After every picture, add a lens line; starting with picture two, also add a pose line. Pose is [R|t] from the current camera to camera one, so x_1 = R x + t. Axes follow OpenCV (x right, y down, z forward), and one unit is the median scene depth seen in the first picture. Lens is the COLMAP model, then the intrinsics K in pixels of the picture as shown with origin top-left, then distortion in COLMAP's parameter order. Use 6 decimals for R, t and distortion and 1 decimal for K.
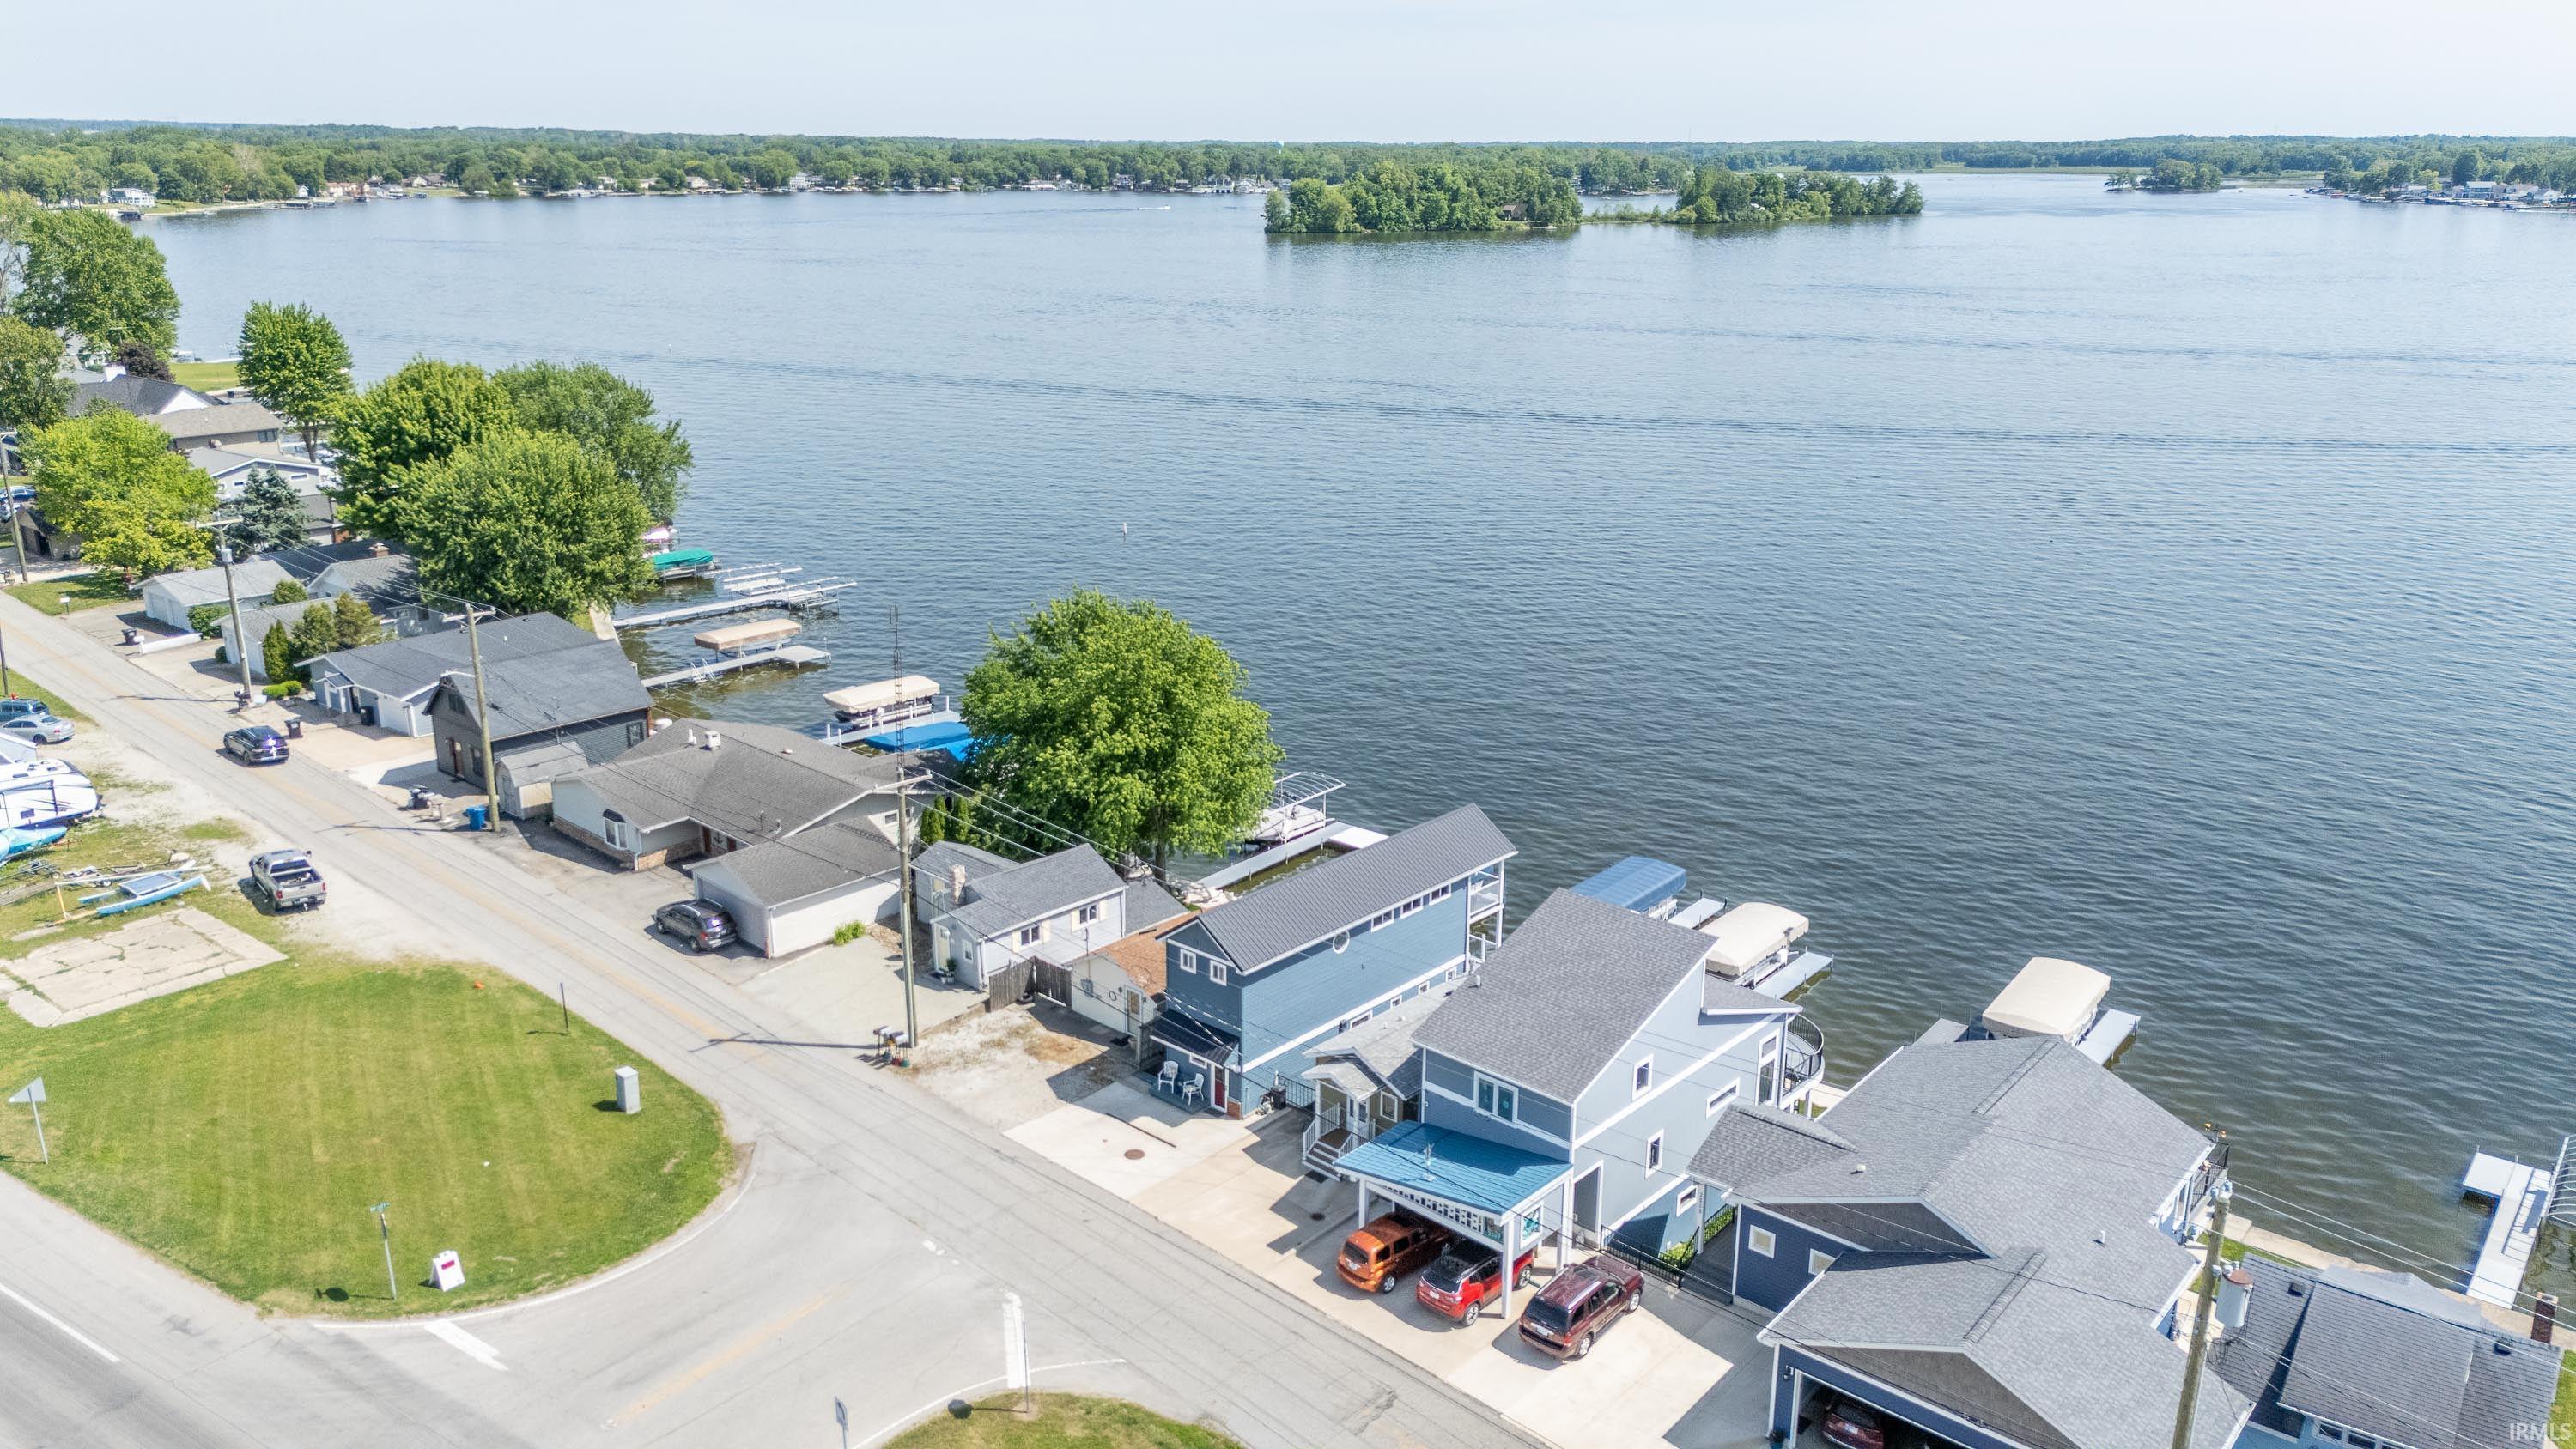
lens RADIAL K [[1922.9, 0, 1288.0], [0, 1922.9, 724.5], [0, 0, 1]] dist [0.075213, -0.070448]
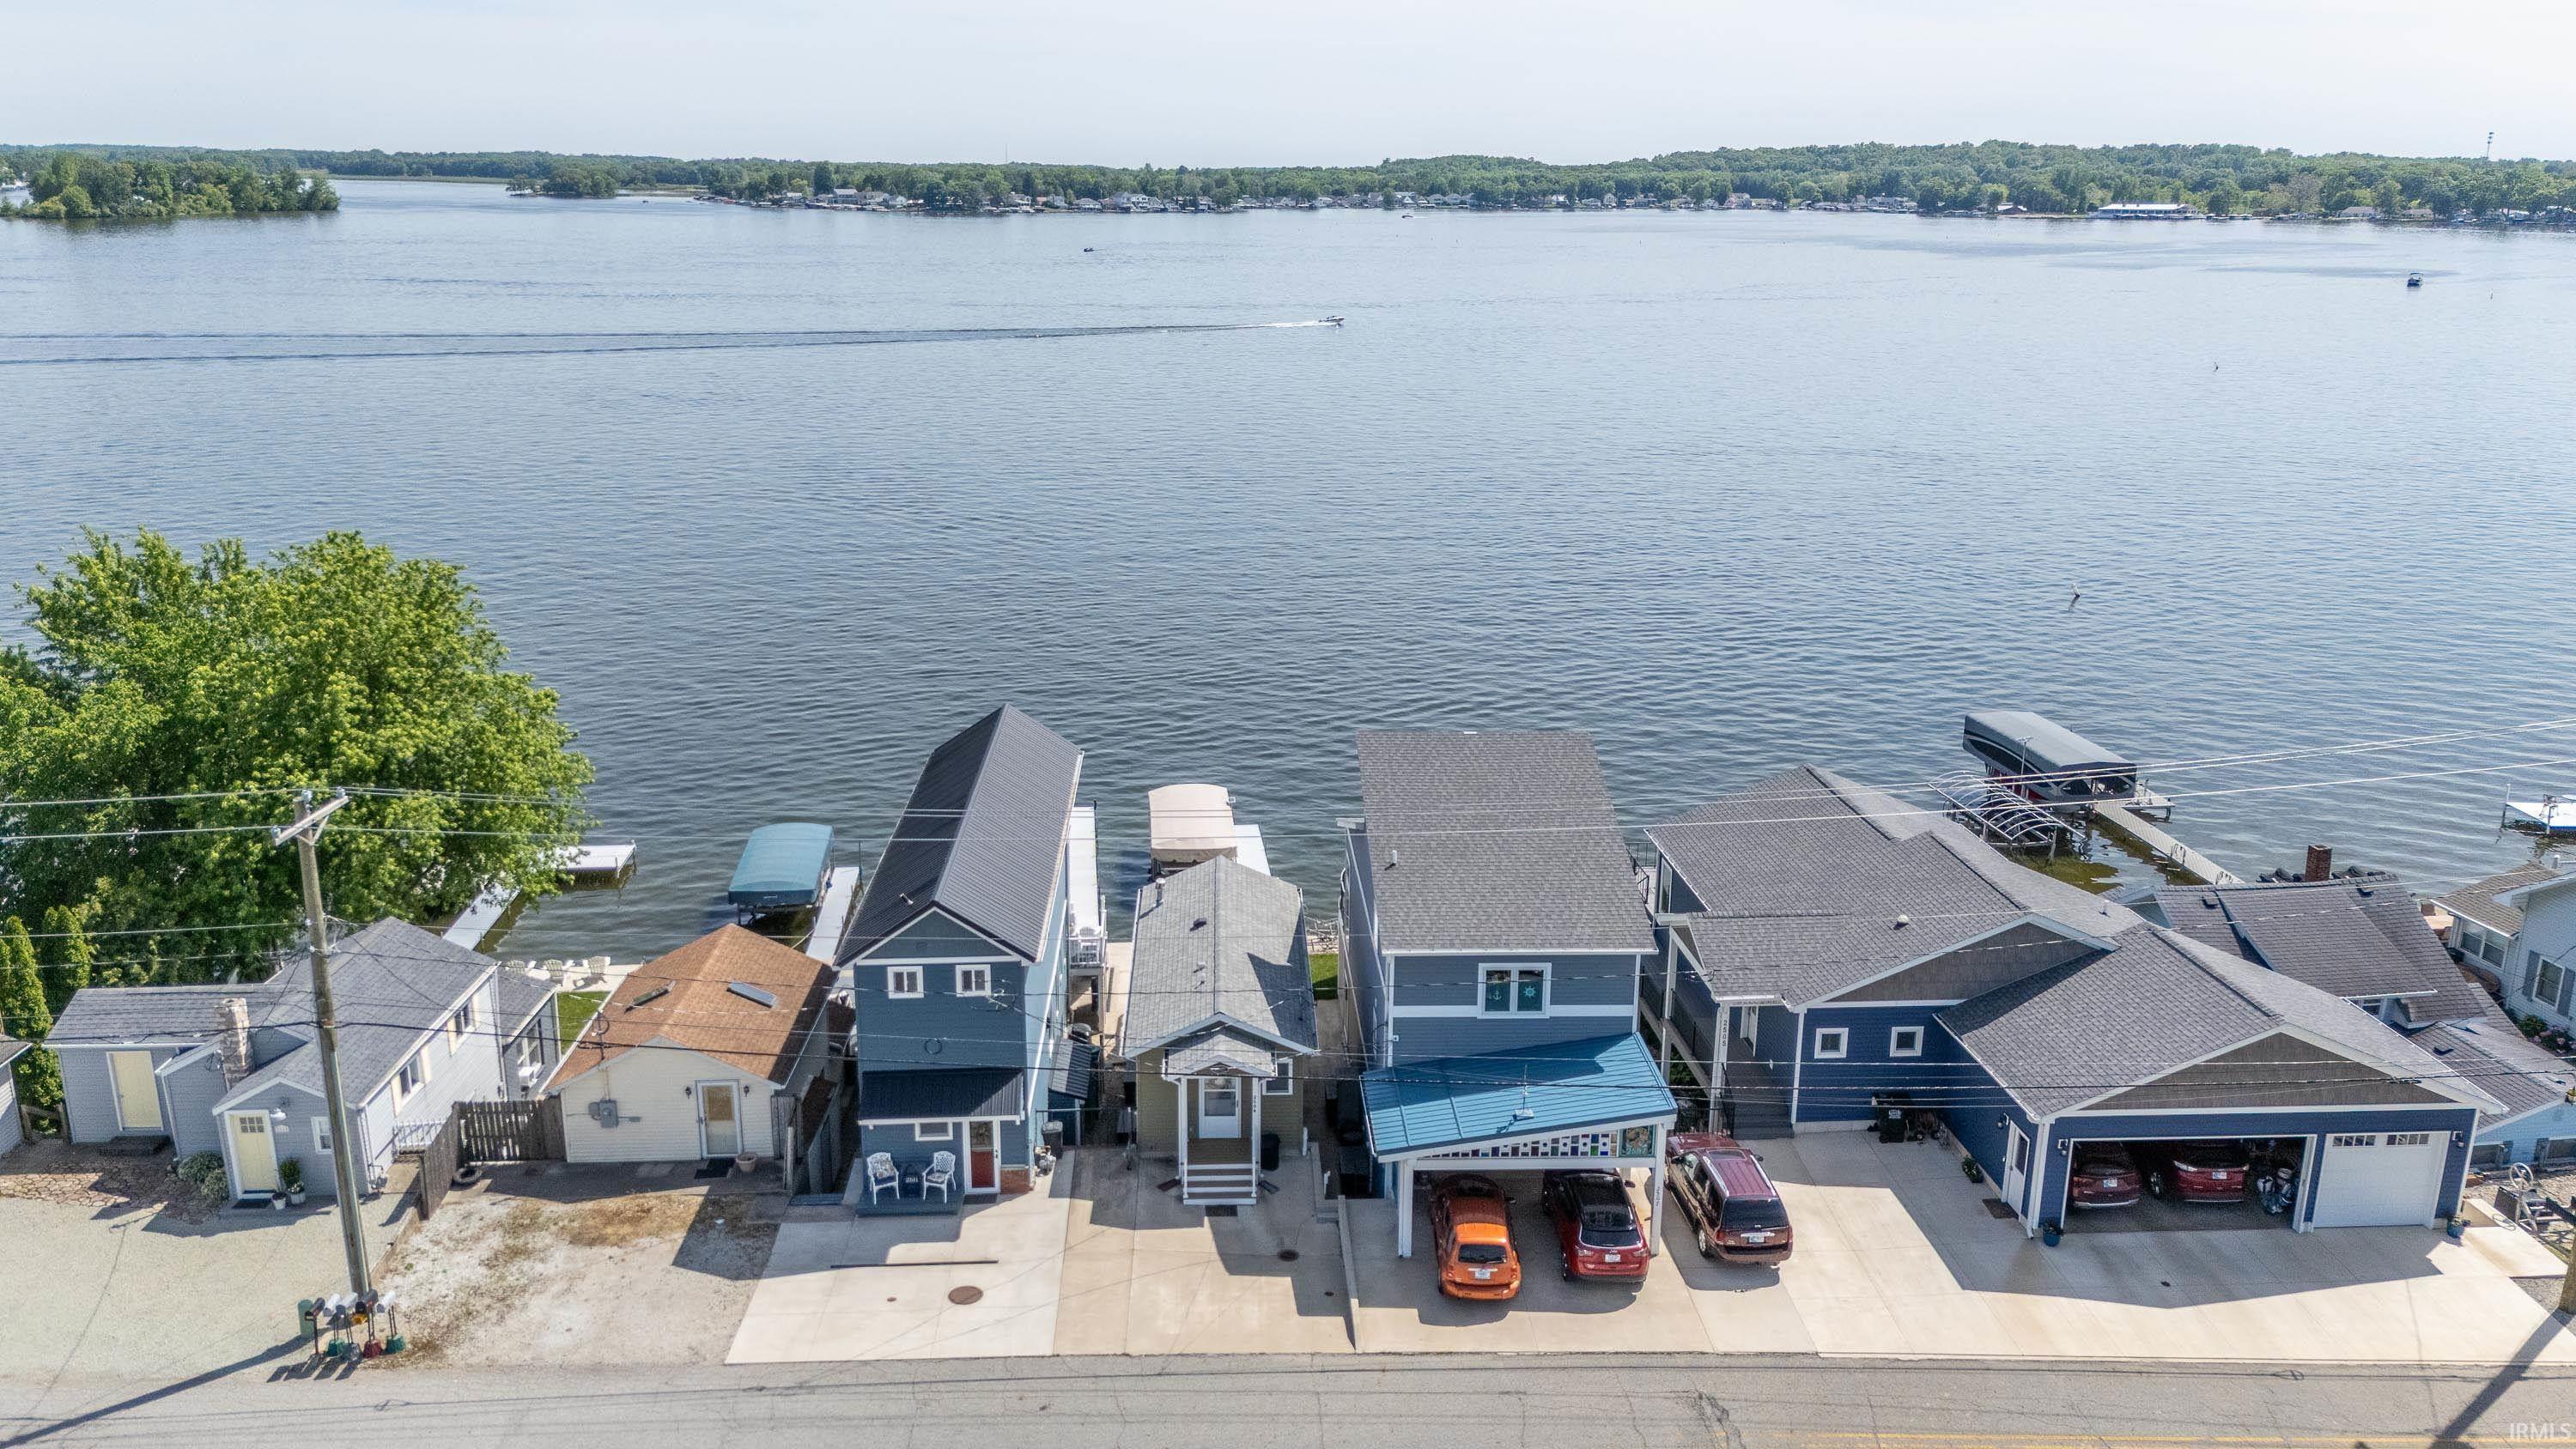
lens RADIAL K [[1922.9, 0, 1288.0], [0, 1922.9, 724.5], [0, 0, 1]] dist [0.075213, -0.070448]
pose [[0.689672, -0.188287, 0.699214, -0.365268], [0.202087, 0.977285, 0.063838, 0.025546], [-0.695351, 0.097275, 0.712056, 0.432054]]
